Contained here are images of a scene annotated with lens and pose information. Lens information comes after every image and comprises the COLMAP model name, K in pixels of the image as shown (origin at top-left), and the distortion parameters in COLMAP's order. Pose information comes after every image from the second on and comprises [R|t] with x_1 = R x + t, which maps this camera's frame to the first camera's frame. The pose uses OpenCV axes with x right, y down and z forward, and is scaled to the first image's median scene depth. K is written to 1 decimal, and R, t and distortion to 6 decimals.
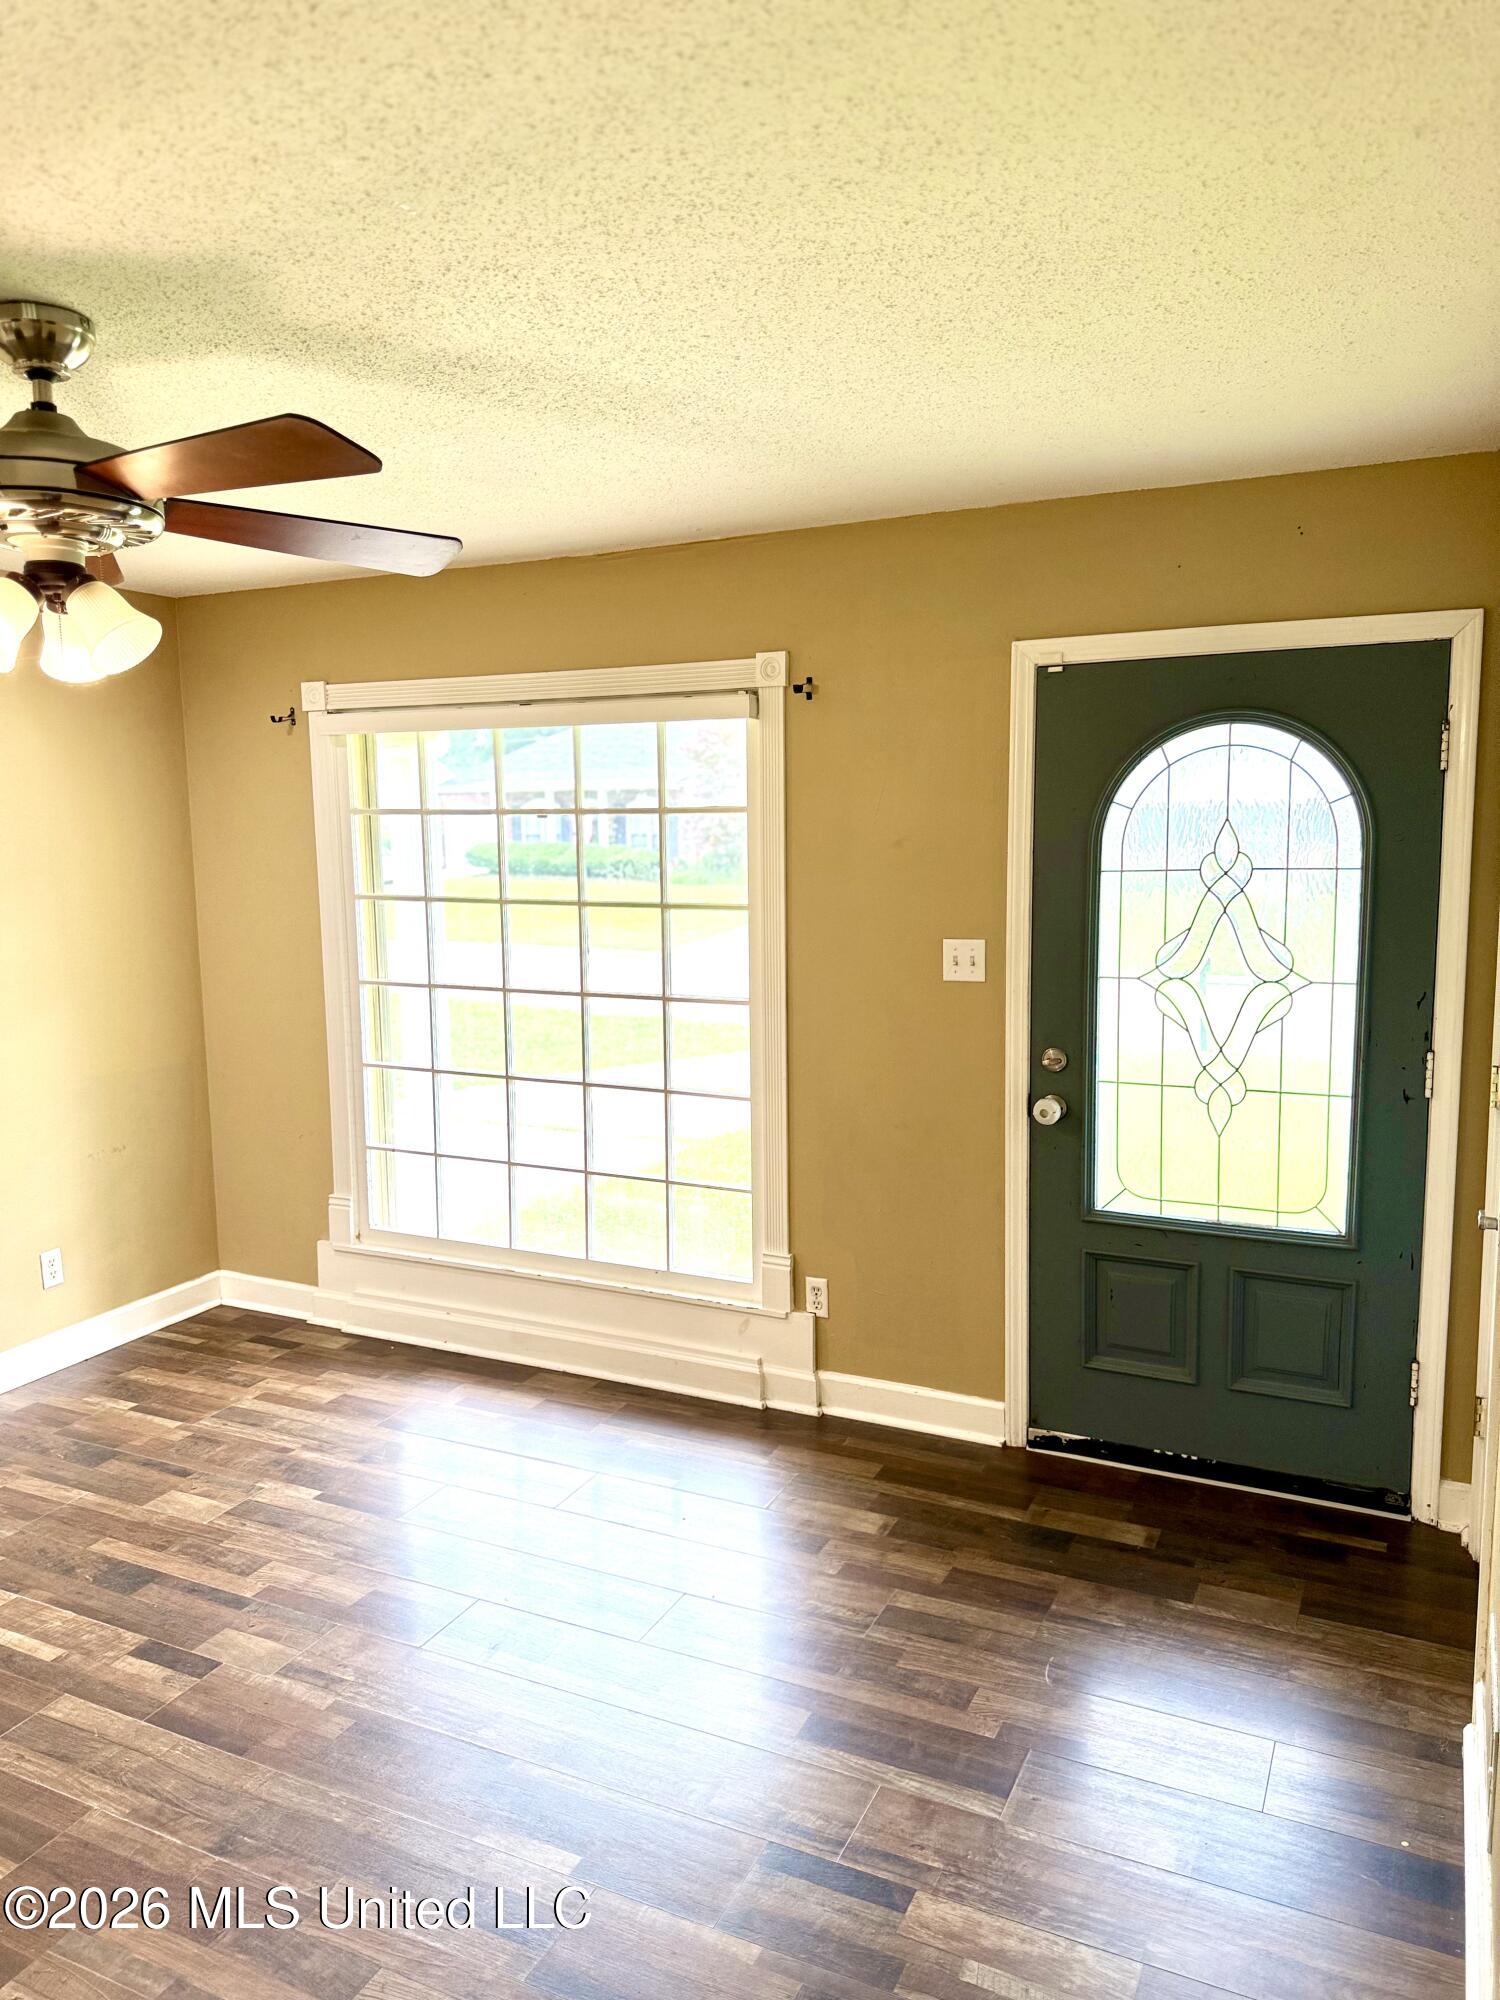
lens RADIAL K [[1433.8, 0, 749.0], [0, 1433.8, 995.5], [0, 0, 1]] dist [0.062133, -0.004257]
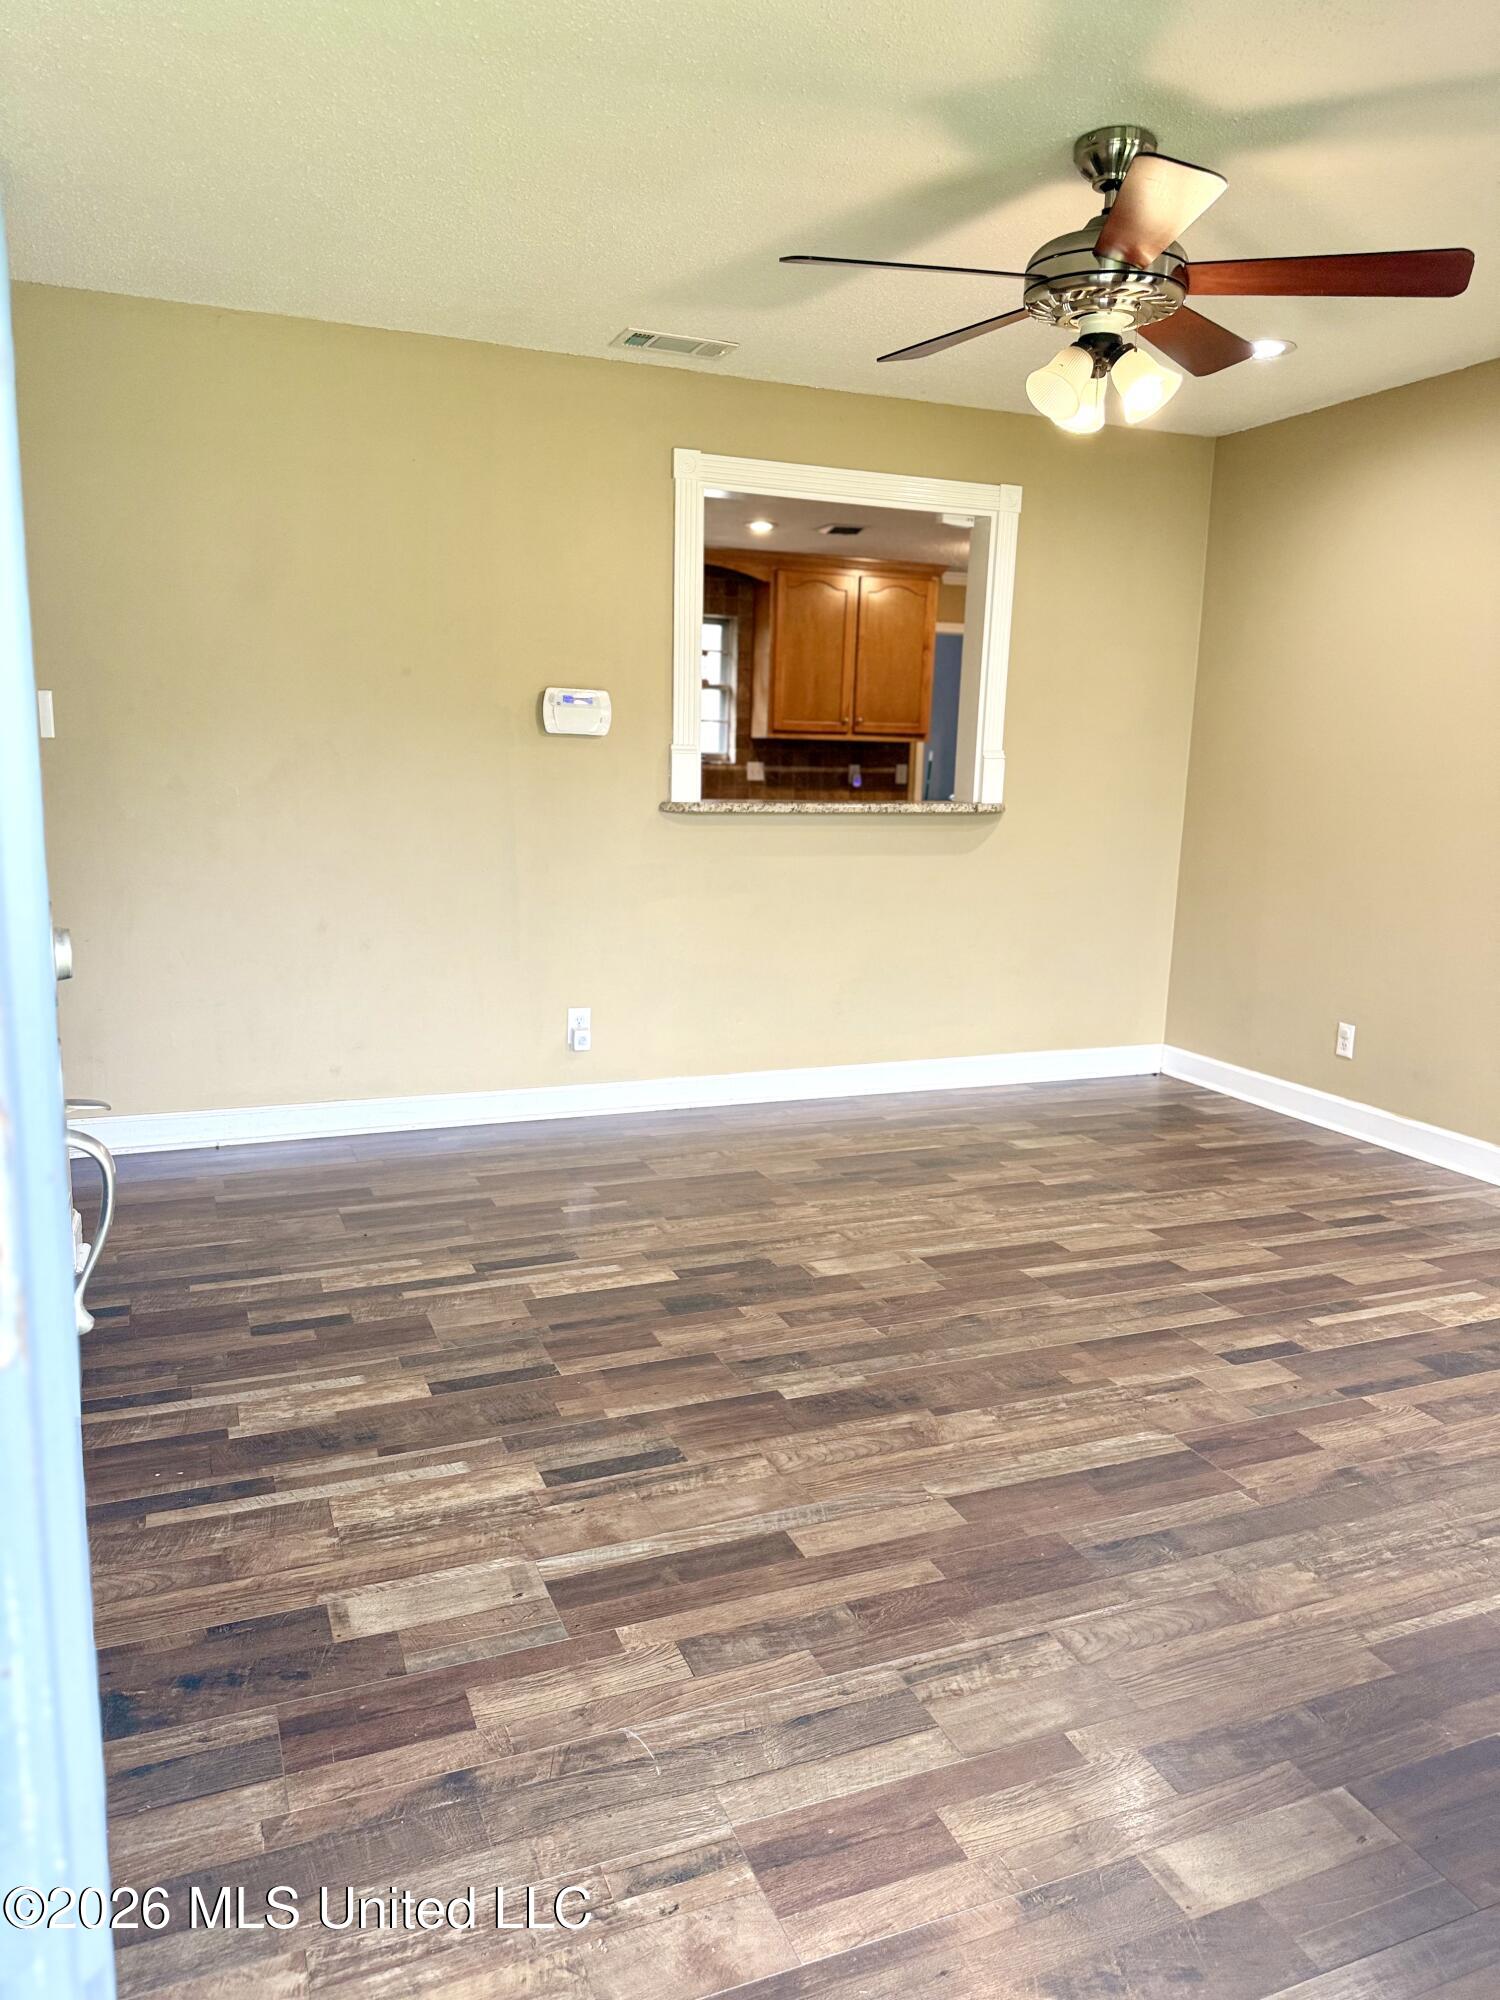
lens RADIAL K [[1433.8, 0, 744.4], [0, 1433.8, 1012.6], [0, 0, 1]] dist [0.062133, -0.004257]
pose [[-0.667077, 0.130504, -0.733469, 0.645578], [-0.108246, 0.957110, 0.268744, -0.021753], [0.737083, 0.258668, -0.624339, 1.445524]]
